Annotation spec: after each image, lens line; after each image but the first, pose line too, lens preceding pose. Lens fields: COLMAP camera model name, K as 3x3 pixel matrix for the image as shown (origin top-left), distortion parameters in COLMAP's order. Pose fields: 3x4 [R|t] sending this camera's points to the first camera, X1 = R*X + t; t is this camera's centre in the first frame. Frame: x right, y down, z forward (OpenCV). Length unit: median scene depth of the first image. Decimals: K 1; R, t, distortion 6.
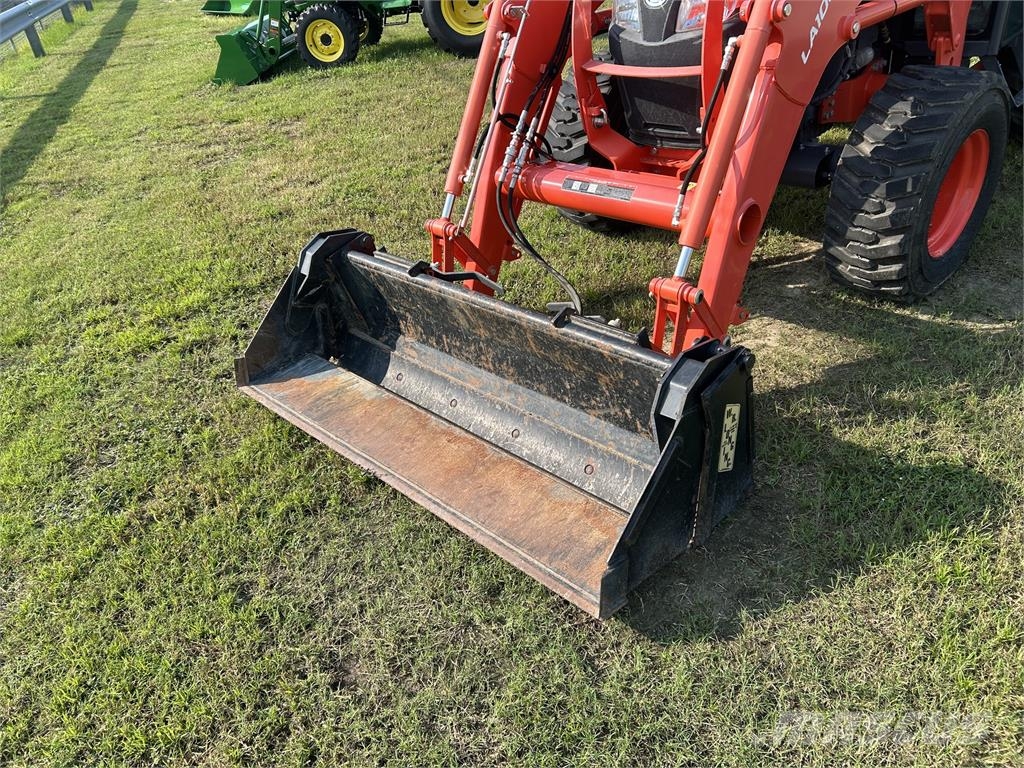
lens RADIAL K [[777.1, 0, 512.0], [0, 777.1, 384.0], [0, 0, 1]] dist [0.070026, -0.074679]
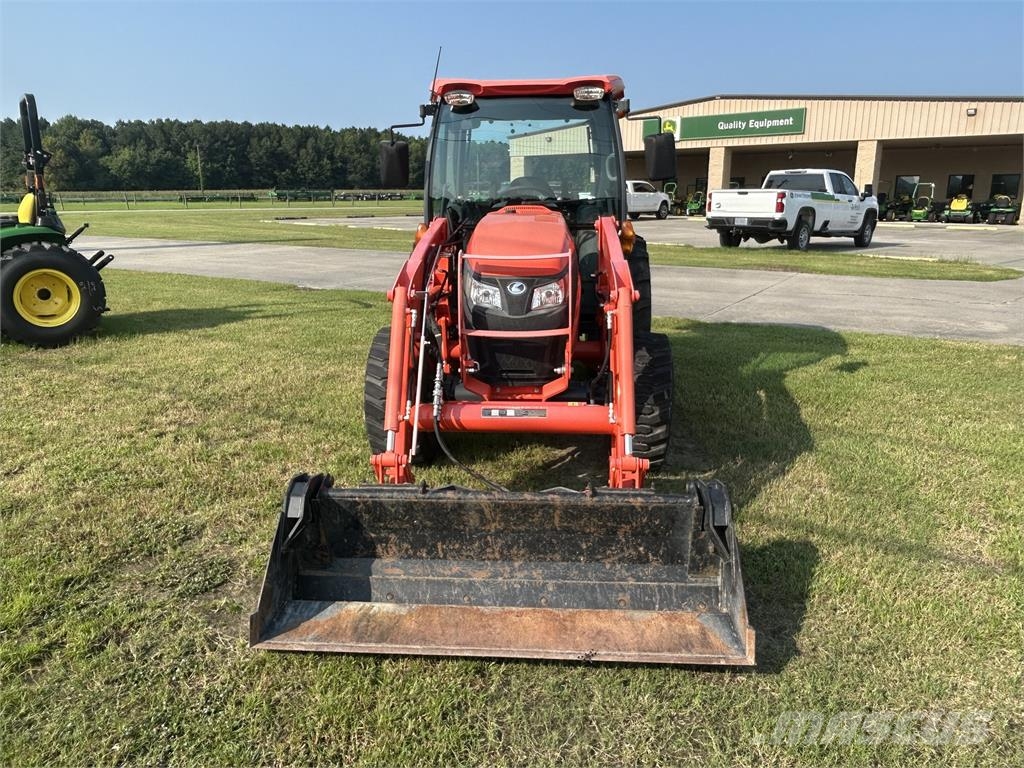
lens RADIAL K [[759.9, 0, 512.0], [0, 759.9, 384.0], [0, 0, 1]] dist [0.004440, -0.007147]
pose [[0.743183, -0.050774, 0.667159, -0.727169], [0.279760, 0.929353, -0.240911, 0.019189], [-0.607794, 0.365685, 0.704884, 0.052384]]
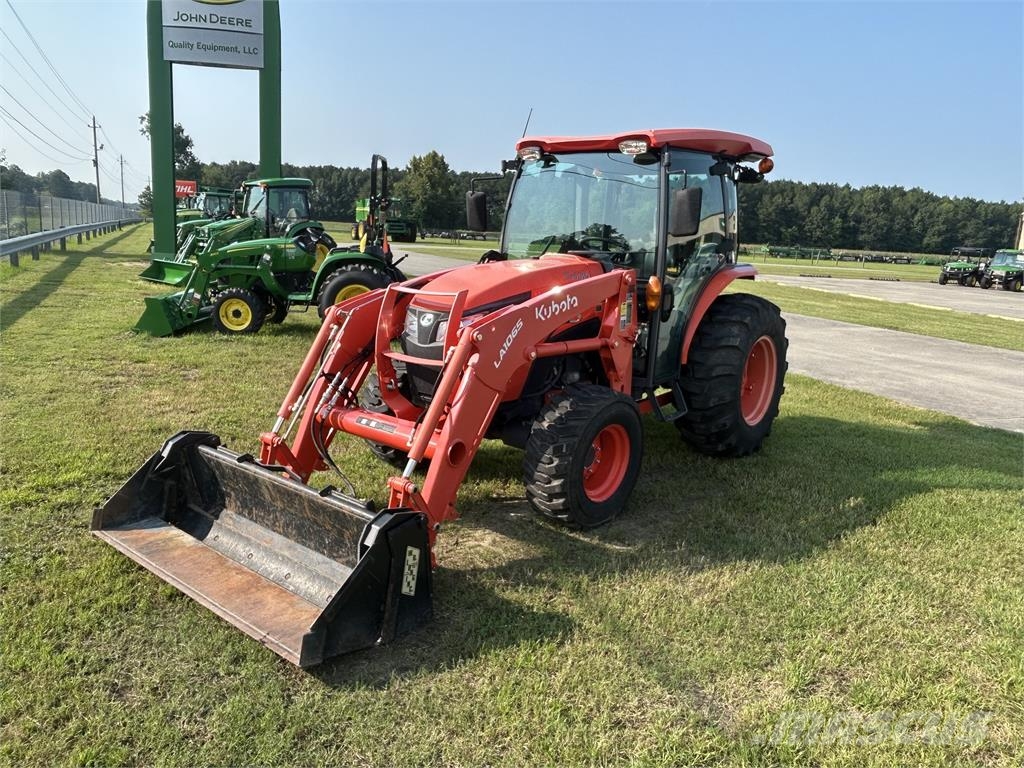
lens RADIAL K [[759.9, 0, 512.0], [0, 759.9, 384.0], [0, 0, 1]] dist [0.004440, -0.007147]
pose [[0.980946, 0.146603, 0.127488, 0.160015], [-0.091261, 0.926999, -0.363790, 0.184821], [-0.171514, 0.345224, 0.922715, -0.427697]]
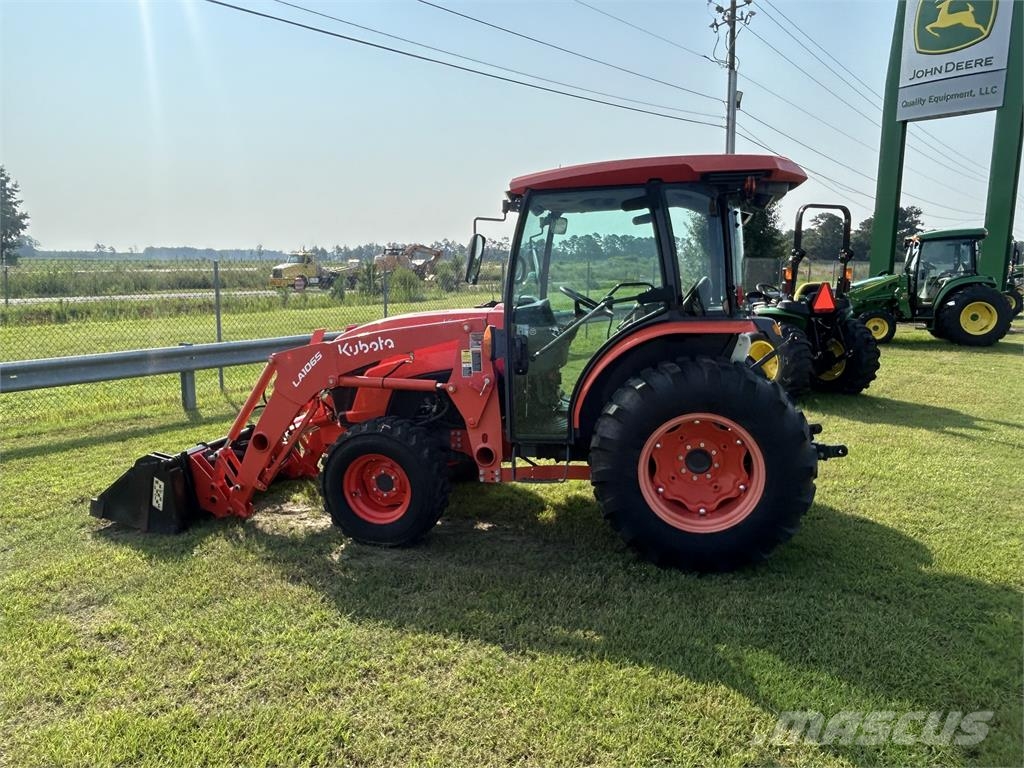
lens RADIAL K [[759.9, 0, 512.0], [0, 759.9, 384.0], [0, 0, 1]] dist [0.004440, -0.007147]
pose [[0.537592, 0.252507, -0.804509, 2.011240], [-0.508068, 0.858463, -0.070062, -0.468809], [0.672950, 0.446410, 0.589793, 0.098069]]
